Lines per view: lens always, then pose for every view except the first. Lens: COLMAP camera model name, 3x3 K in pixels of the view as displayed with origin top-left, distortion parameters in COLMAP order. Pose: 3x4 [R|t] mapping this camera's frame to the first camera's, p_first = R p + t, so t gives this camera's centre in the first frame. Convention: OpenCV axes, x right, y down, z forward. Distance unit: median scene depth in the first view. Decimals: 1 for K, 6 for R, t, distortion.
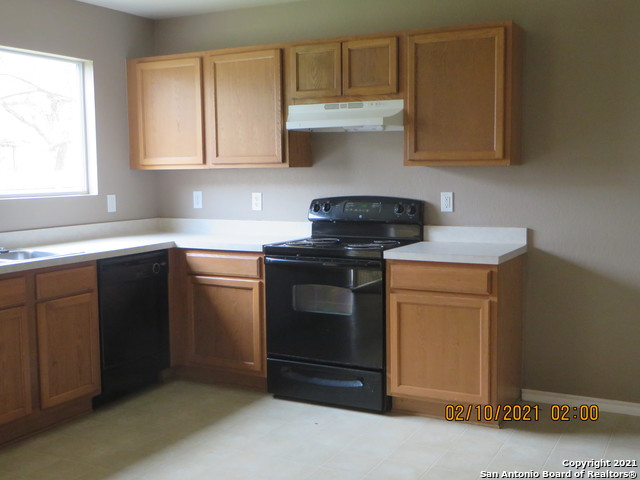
lens RADIAL K [[740.6, 0, 320.0], [0, 740.6, 240.0], [0, 0, 1]] dist [-0.005119, -0.013648]
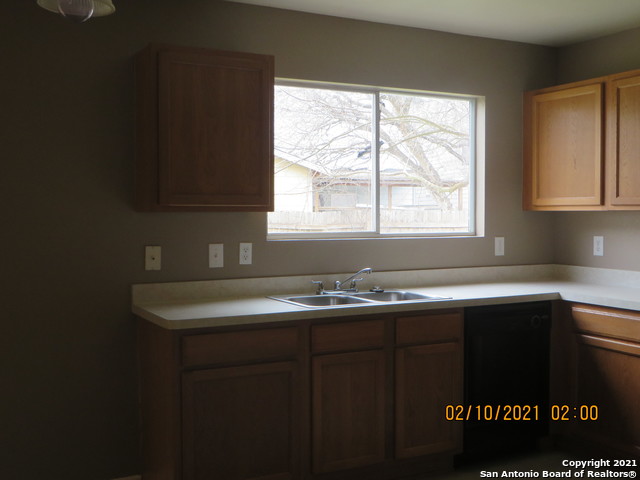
lens RADIAL K [[740.6, 0, 320.0], [0, 740.6, 240.0], [0, 0, 1]] dist [-0.005119, -0.013648]
pose [[0.830086, 0.033030, -0.556656, 0.053268], [-0.062760, 0.997435, -0.034404, -0.011994], [0.554092, 0.063494, 0.830030, 0.106298]]
